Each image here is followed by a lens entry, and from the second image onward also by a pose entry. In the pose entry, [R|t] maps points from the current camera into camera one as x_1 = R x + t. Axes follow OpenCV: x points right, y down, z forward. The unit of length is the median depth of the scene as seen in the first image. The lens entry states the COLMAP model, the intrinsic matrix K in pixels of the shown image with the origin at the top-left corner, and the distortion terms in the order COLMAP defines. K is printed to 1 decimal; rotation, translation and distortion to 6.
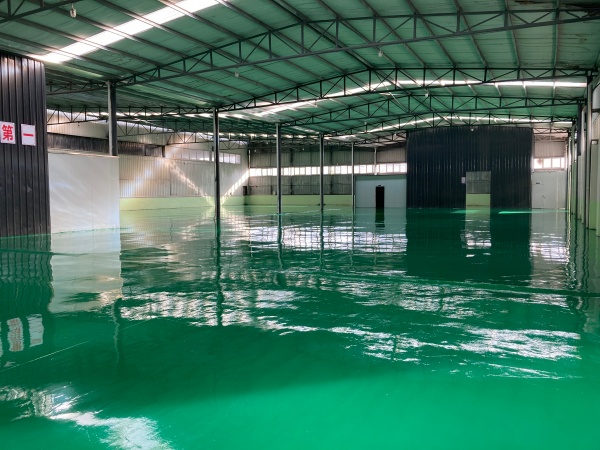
lens RADIAL K [[476.2, 0, 300.0], [0, 476.2, 225.0], [0, 0, 1]] dist [0.009613, 0.004745]
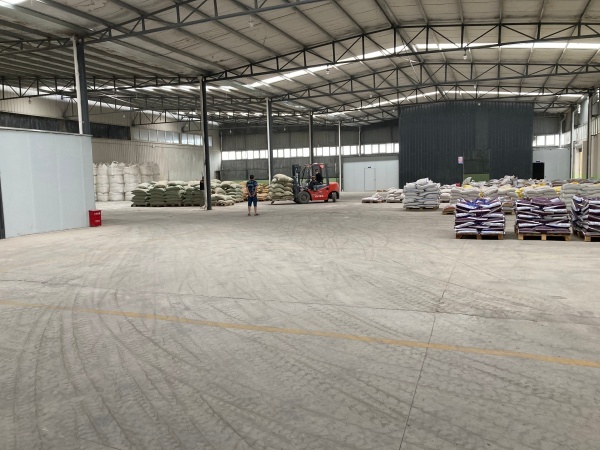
lens RADIAL K [[476.2, 0, 300.0], [0, 476.2, 225.0], [0, 0, 1]] dist [0.009613, 0.004745]
pose [[0.996268, -0.028135, 0.081605, -0.048154], [0.025276, 0.999037, 0.035860, -0.007498], [-0.082535, -0.033663, 0.996019, 0.085683]]
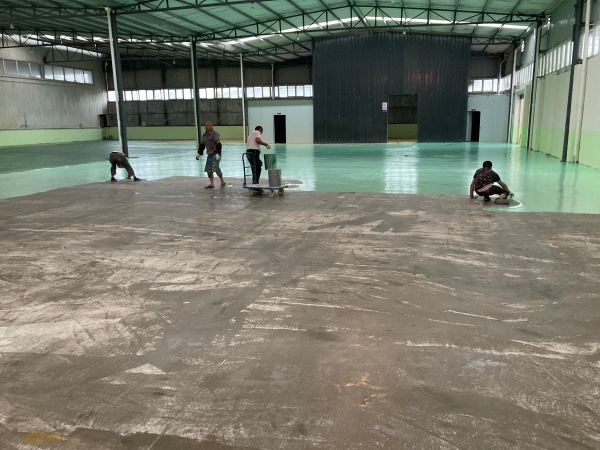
lens RADIAL K [[476.2, 0, 300.0], [0, 476.2, 225.0], [0, 0, 1]] dist [0.009613, 0.004745]
pose [[0.979883, -0.047479, 0.193841, 0.045030], [0.018486, 0.988706, 0.148726, -0.019857], [-0.198713, -0.142151, 0.969694, 0.234248]]
